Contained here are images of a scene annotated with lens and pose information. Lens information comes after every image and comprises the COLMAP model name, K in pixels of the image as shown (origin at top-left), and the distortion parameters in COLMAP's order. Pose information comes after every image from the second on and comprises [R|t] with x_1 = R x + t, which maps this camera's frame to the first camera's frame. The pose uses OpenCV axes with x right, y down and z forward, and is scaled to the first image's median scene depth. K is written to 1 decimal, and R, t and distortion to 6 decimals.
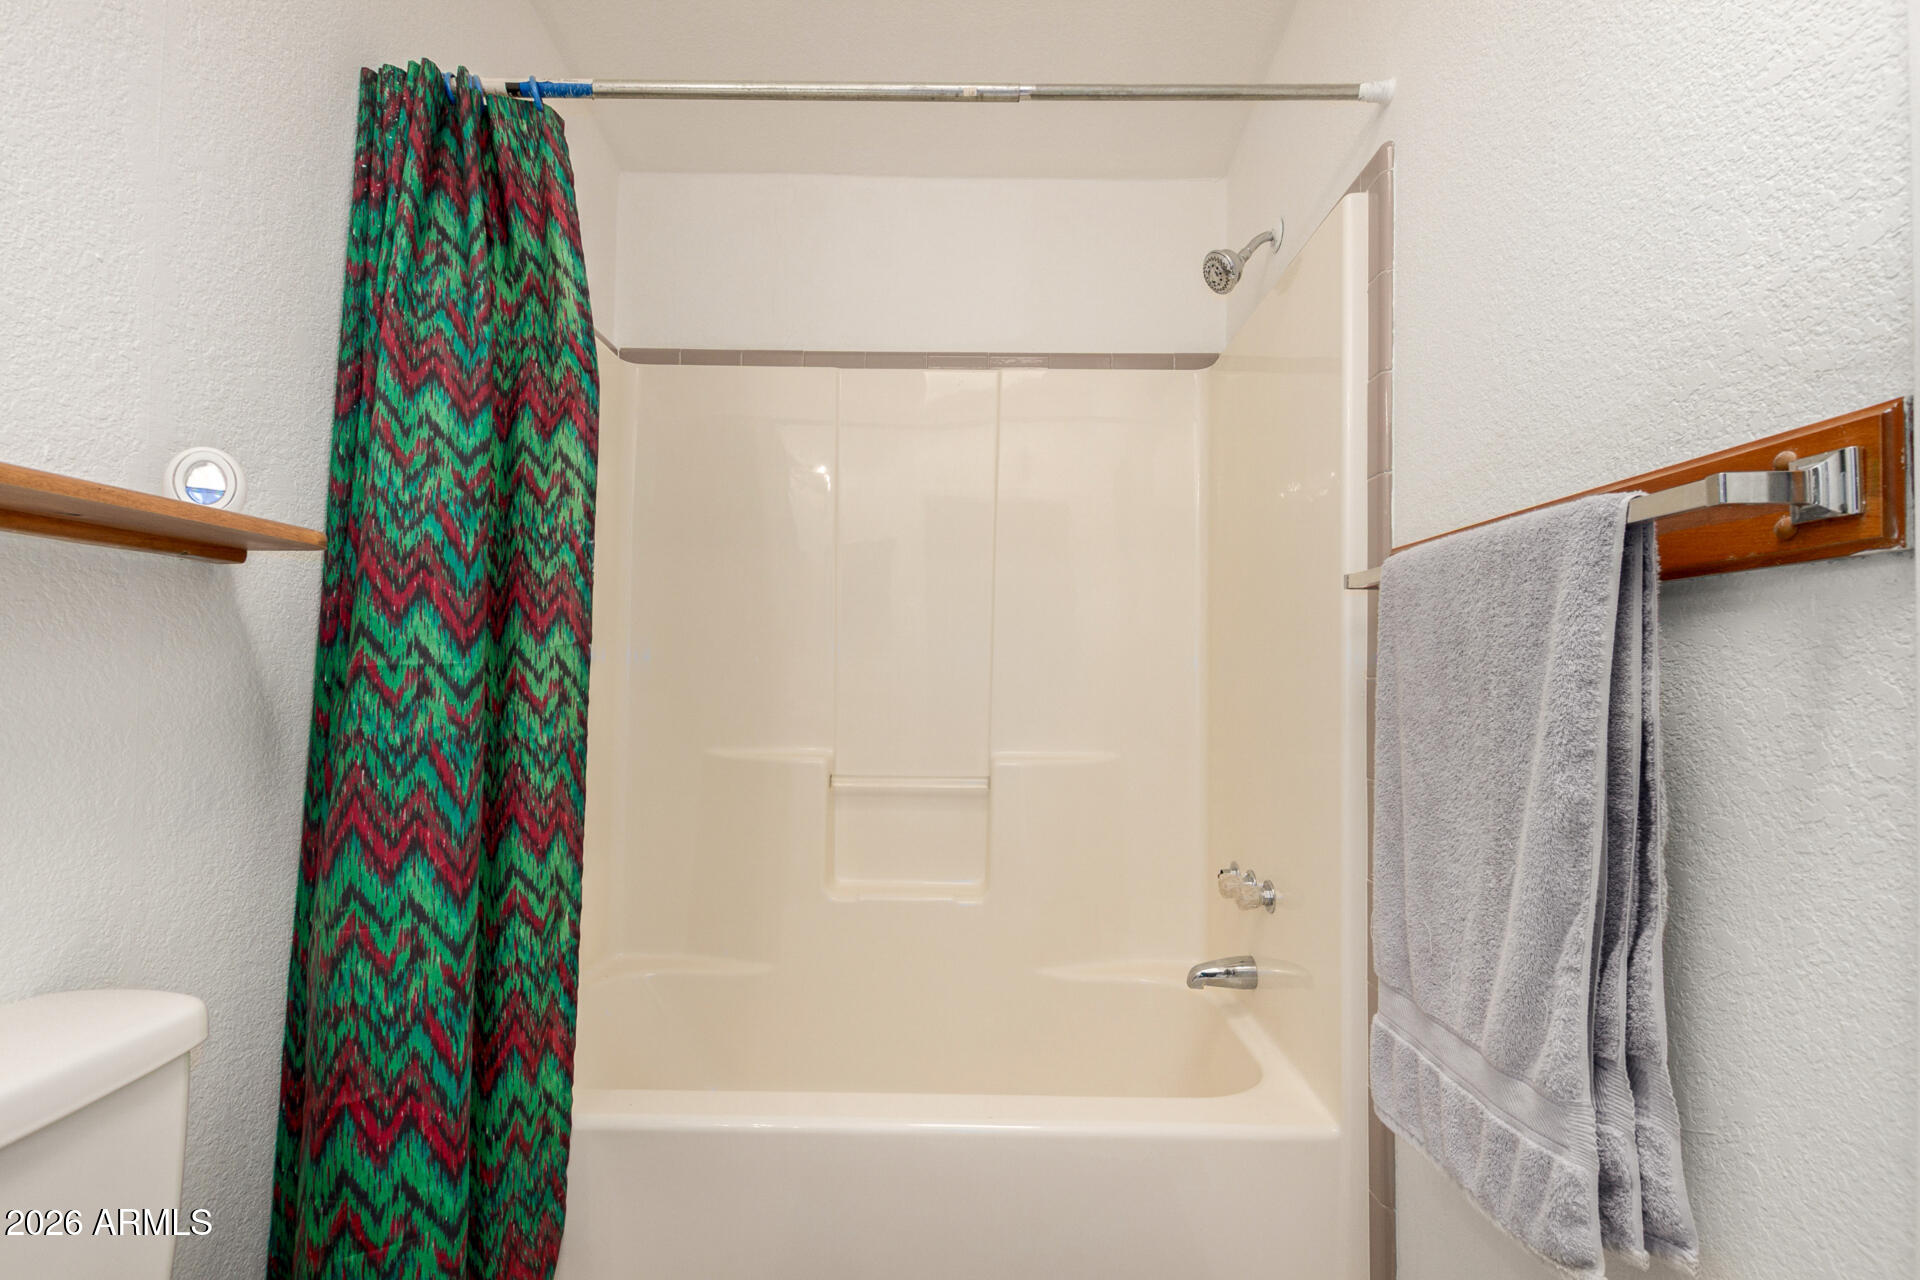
lens RADIAL K [[879.9, 0, 973.9], [0, 879.9, 652.5], [0, 0, 1]] dist [0.001639, 0.000121]
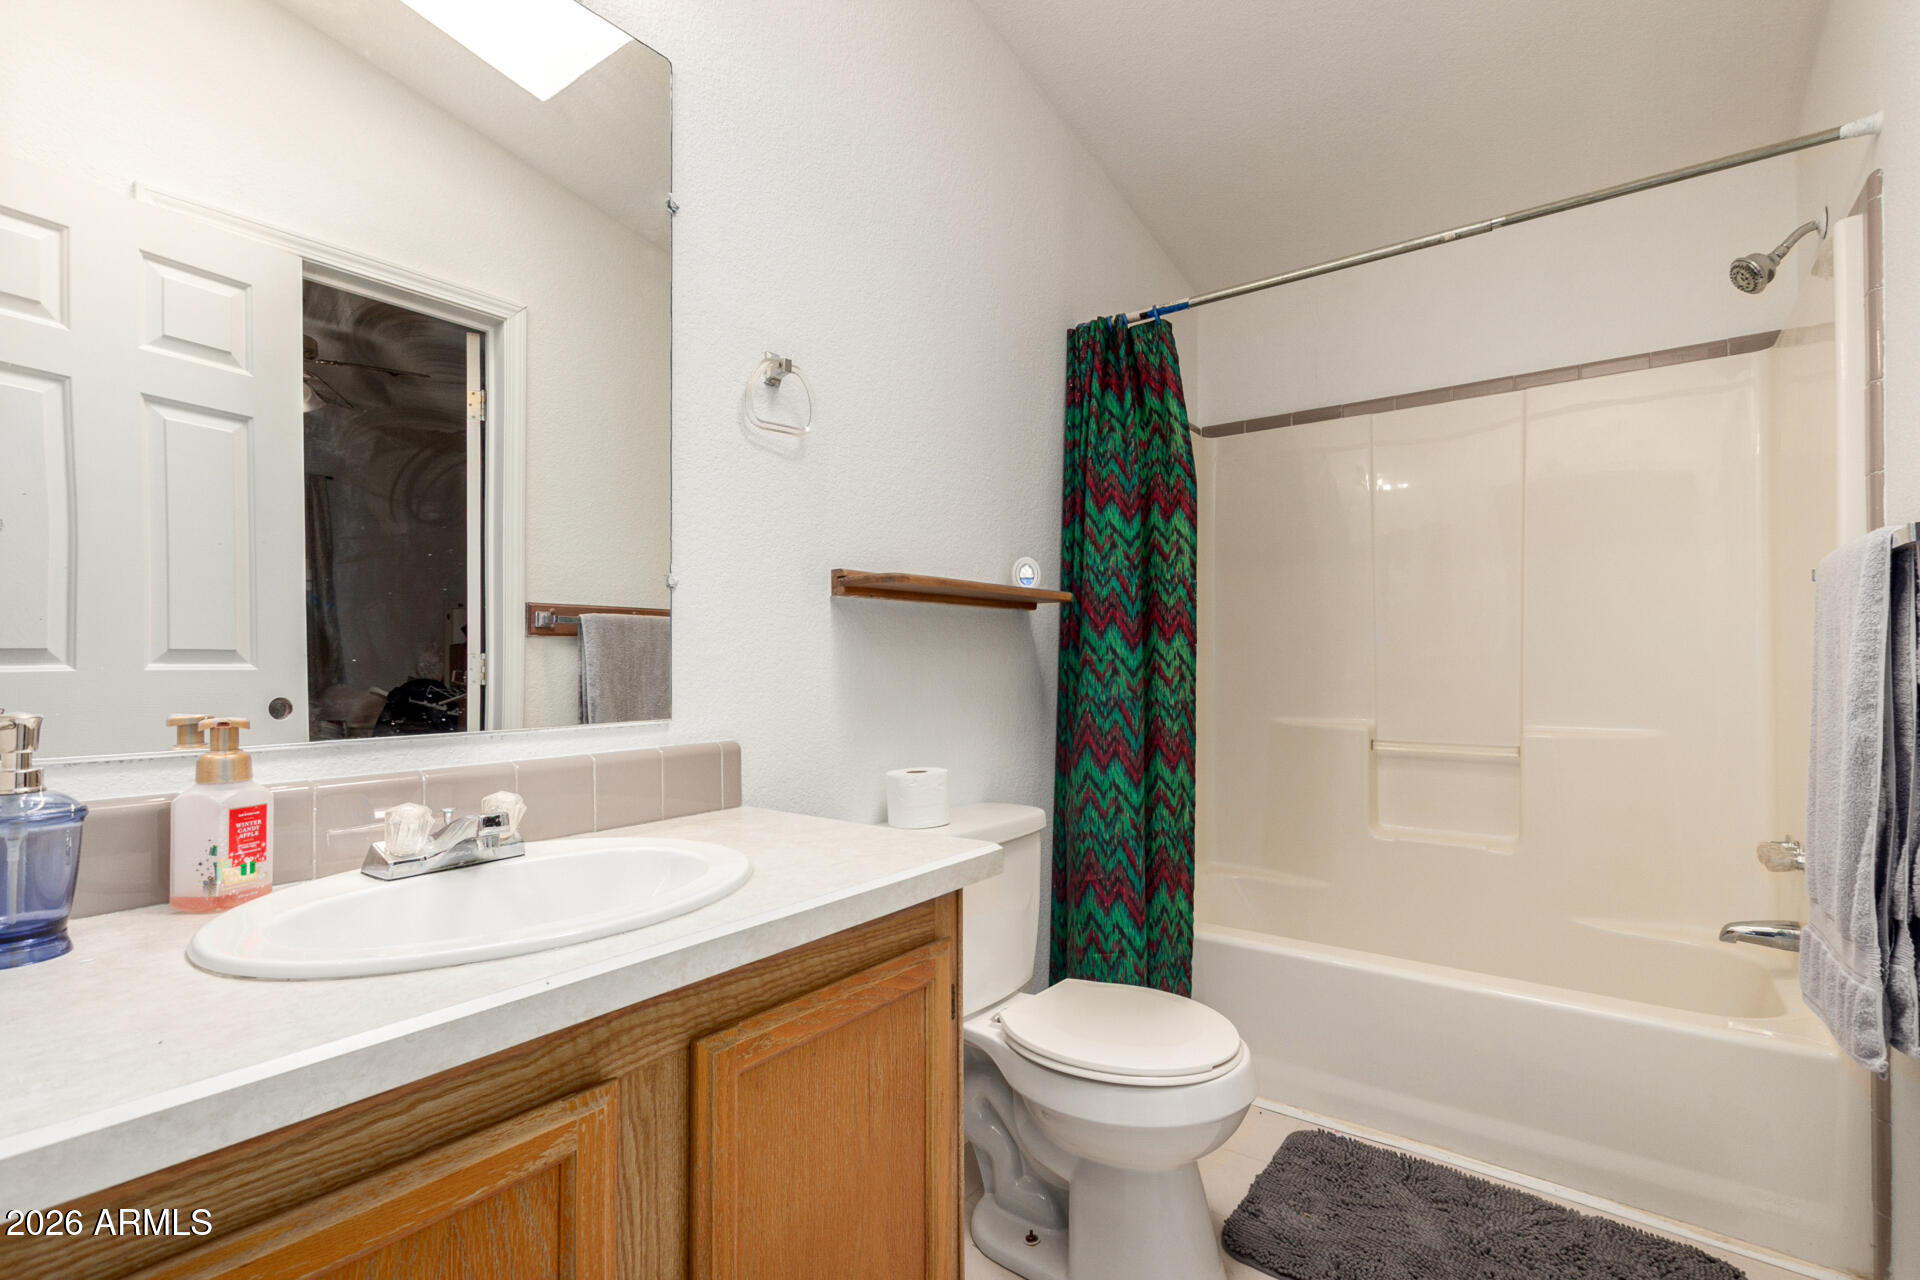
lens RADIAL K [[879.9, 0, 973.9], [0, 879.9, 652.5], [0, 0, 1]] dist [0.001639, 0.000121]
pose [[0.808812, -0.020216, -0.587720, 0.202519], [0.027834, 0.999605, 0.003921, -0.012748], [0.587409, -0.019530, 0.809055, -0.601035]]
